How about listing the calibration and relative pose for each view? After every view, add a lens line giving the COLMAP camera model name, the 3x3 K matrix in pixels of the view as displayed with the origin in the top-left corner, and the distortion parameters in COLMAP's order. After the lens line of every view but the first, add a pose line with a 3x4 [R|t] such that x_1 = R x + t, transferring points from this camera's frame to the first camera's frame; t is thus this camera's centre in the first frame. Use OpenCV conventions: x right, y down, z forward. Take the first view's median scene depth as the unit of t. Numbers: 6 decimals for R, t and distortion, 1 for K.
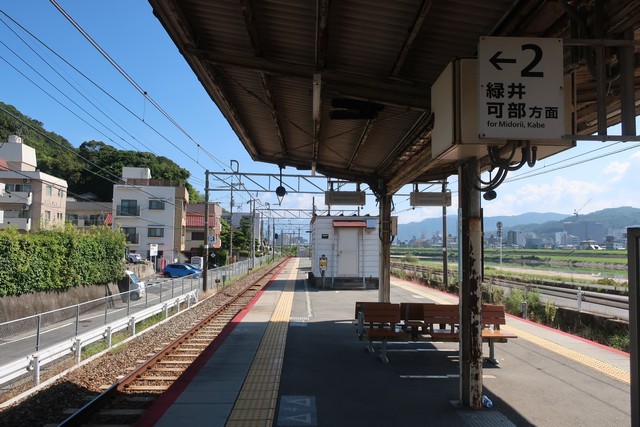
lens RADIAL K [[503.5, 0, 320.8], [0, 503.5, 214.5], [0, 0, 1]] dist [-0.006876, 0.007386]
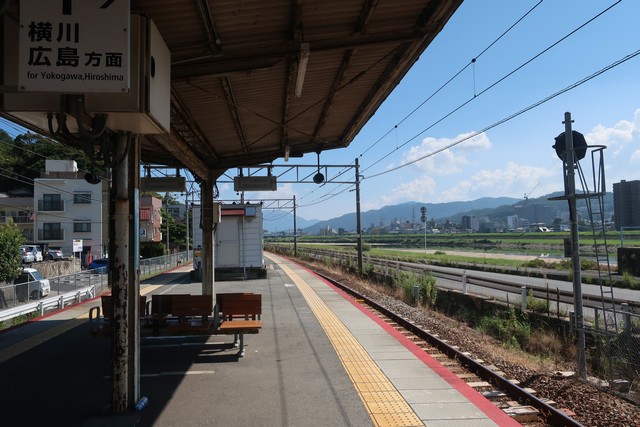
lens RADIAL K [[503.5, 0, 320.8], [0, 503.5, 214.5], [0, 0, 1]] dist [-0.006876, 0.007386]
pose [[0.996541, -0.027122, 0.078555, 0.050696], [0.025509, 0.999444, 0.021462, 0.002031], [-0.079094, -0.019384, 0.996679, 0.007685]]
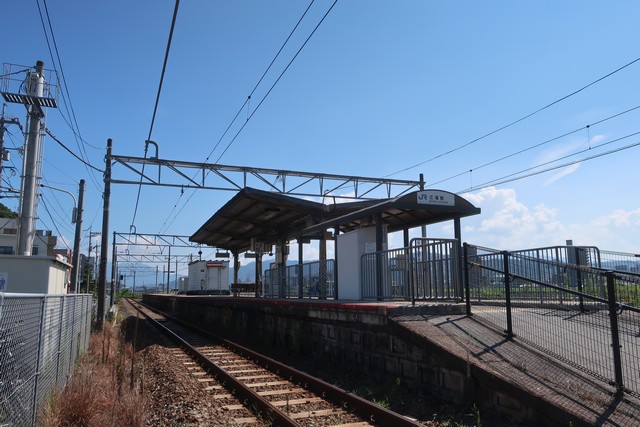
lens RADIAL K [[503.5, 0, 320.8], [0, 503.5, 214.5], [0, 0, 1]] dist [-0.006876, 0.007386]
pose [[0.941813, 0.030736, 0.334729, -0.076479], [-0.001699, 0.996233, -0.086697, -0.002960], [-0.336133, 0.081084, 0.938318, -0.374214]]
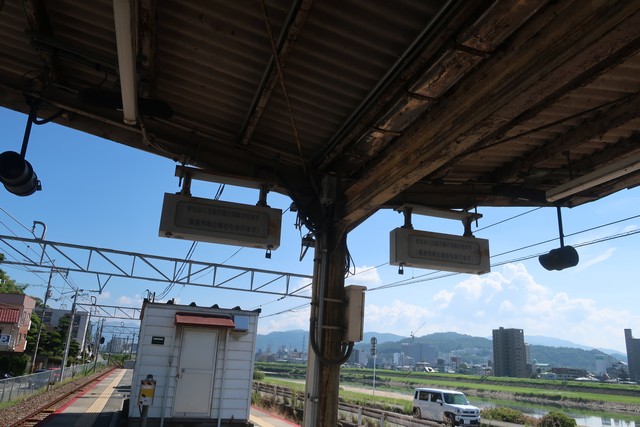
lens RADIAL K [[503.5, 0, 320.8], [0, 503.5, 214.5], [0, 0, 1]] dist [-0.006876, 0.007386]
pose [[0.953759, 0.126166, 0.272812, 0.003453], [-0.064367, 0.972315, -0.224634, 0.006814], [-0.293600, 0.196686, 0.935475, 0.125554]]
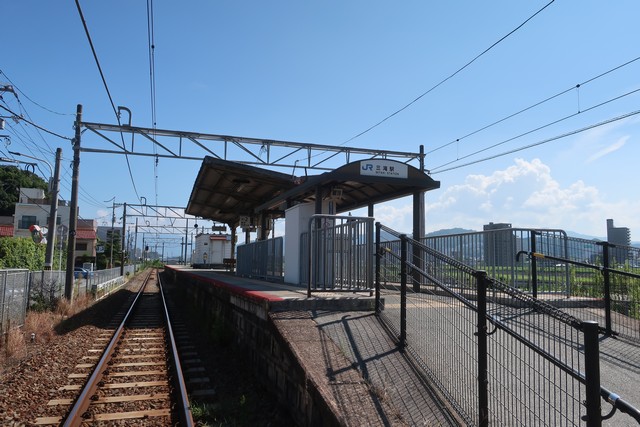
lens RADIAL K [[503.5, 0, 320.8], [0, 503.5, 214.5], [0, 0, 1]] dist [-0.006876, 0.007386]
pose [[0.961587, 0.029869, 0.272872, -0.033883], [-0.021118, 0.999166, -0.034950, -0.004922], [-0.273689, 0.027845, 0.961415, -0.360411]]
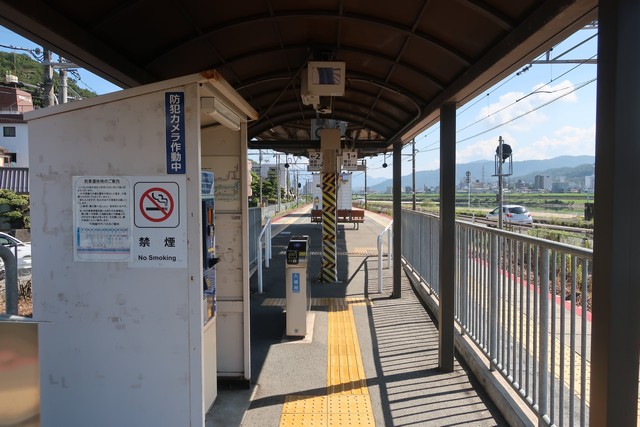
lens RADIAL K [[503.5, 0, 320.8], [0, 503.5, 214.5], [0, 0, 1]] dist [-0.006876, 0.007386]
pose [[0.998338, -0.015092, -0.055623, 0.035040], [0.020719, 0.994566, 0.102024, -0.010480], [0.053781, -0.103007, 0.993226, -0.221265]]
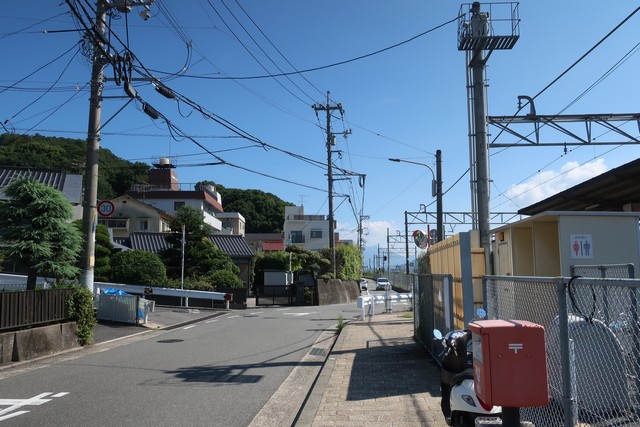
lens RADIAL K [[503.5, 0, 320.8], [0, 503.5, 214.5], [0, 0, 1]] dist [-0.006876, 0.007386]
pose [[0.993718, -0.028253, -0.108287, -0.168369], [0.022361, 0.998222, -0.055244, 0.002191], [0.109655, 0.052475, 0.992584, -0.321071]]
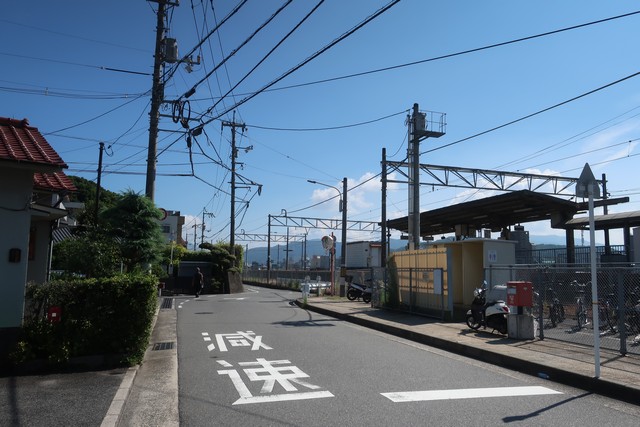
lens RADIAL K [[503.5, 0, 320.8], [0, 503.5, 214.5], [0, 0, 1]] dist [-0.006876, 0.007386]
pose [[0.964440, 0.033987, 0.262106, -0.274660], [-0.022092, 0.998594, -0.048196, -0.002421], [-0.263375, 0.040691, 0.963835, -0.421886]]
